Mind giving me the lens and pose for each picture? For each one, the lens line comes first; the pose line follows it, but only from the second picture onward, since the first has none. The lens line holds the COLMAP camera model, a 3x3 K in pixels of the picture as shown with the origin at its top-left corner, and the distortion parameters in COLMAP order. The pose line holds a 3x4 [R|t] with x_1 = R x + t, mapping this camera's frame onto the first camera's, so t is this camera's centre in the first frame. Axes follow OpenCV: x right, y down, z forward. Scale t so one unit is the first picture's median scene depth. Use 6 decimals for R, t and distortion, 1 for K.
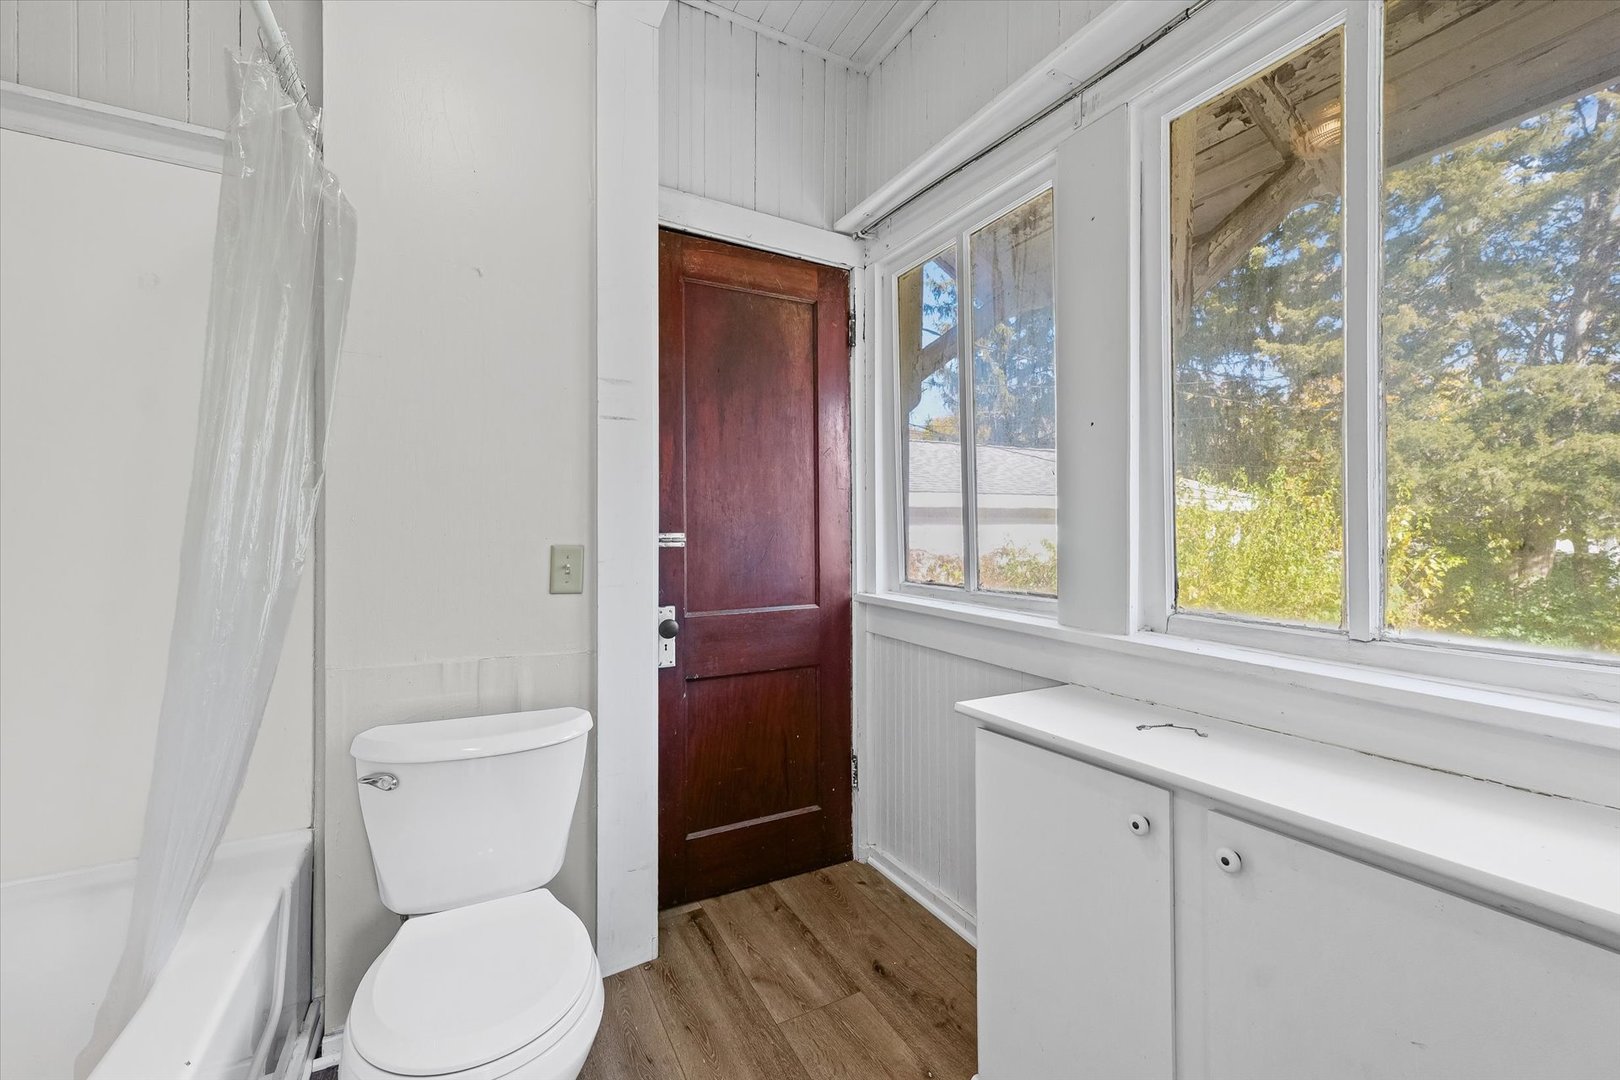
lens RADIAL K [[670.9, 0, 808.9], [0, 670.9, 555.3], [0, 0, 1]] dist [0.001810, -0.000071]
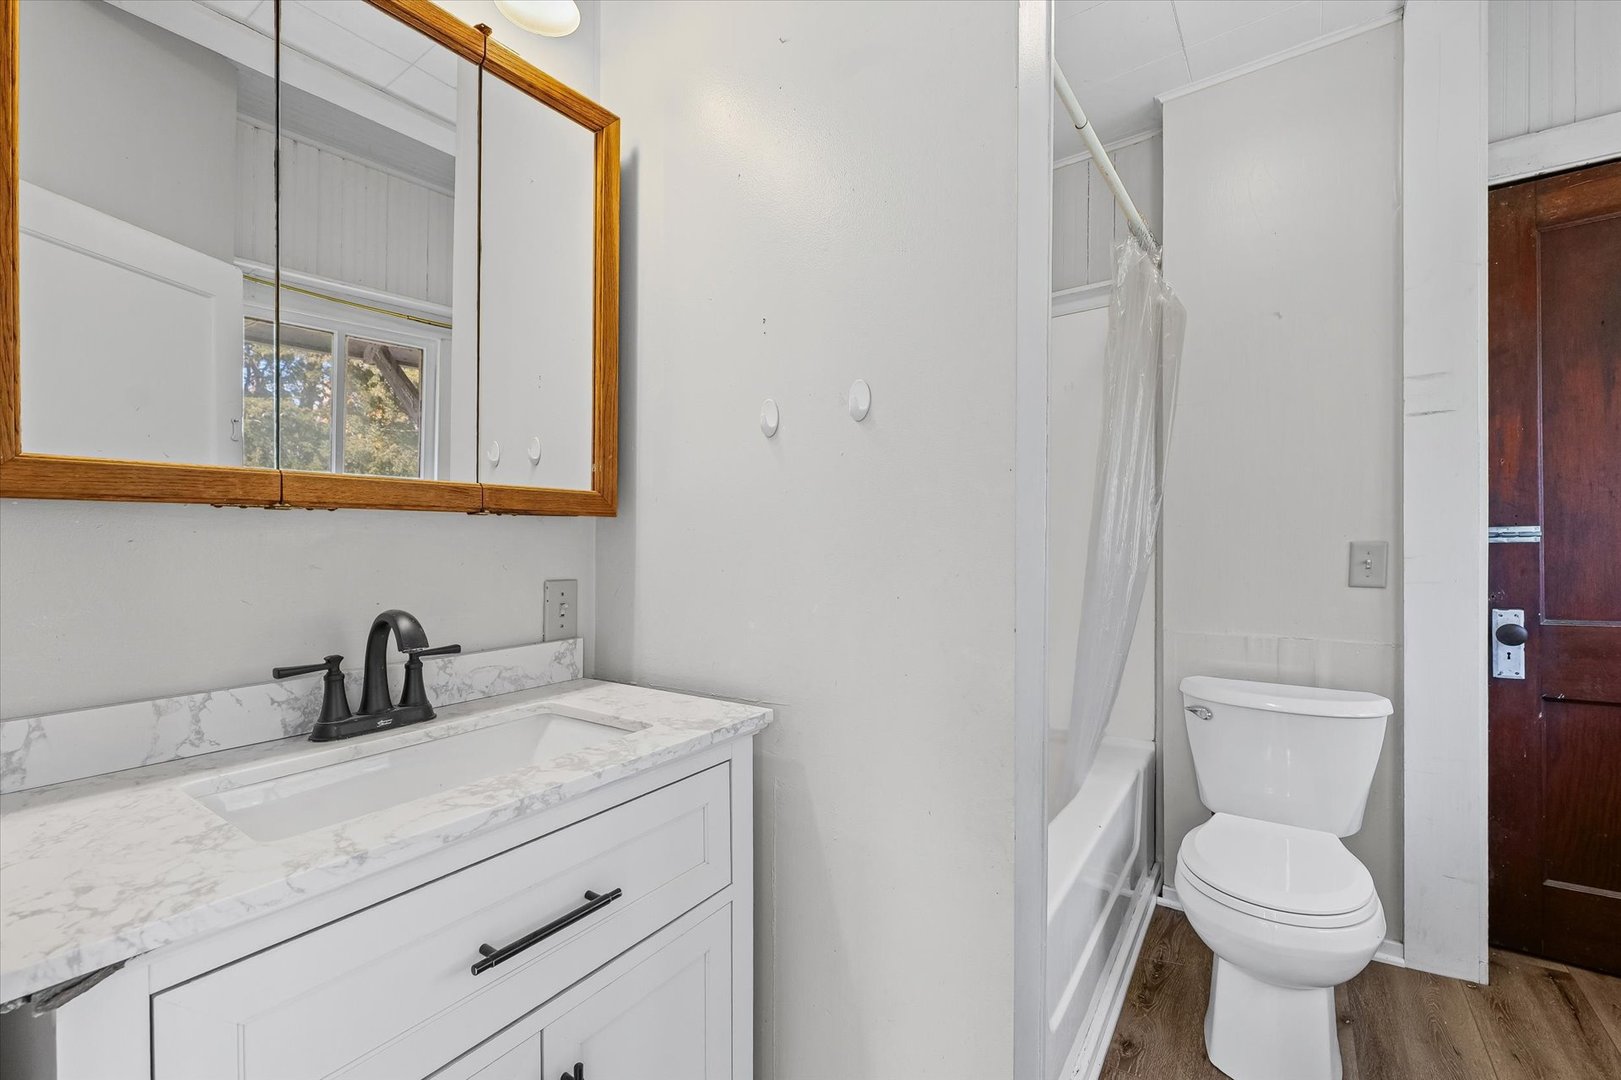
lens RADIAL K [[659.2, 0, 855.2], [0, 659.2, 544.9], [0, 0, 1]] dist [0.009197, 0.000057]
pose [[0.492860, -0.006057, -0.870087, 0.154715], [-0.004130, 0.999948, -0.009300, 0.003211], [0.870099, 0.008177, 0.492810, -0.226298]]
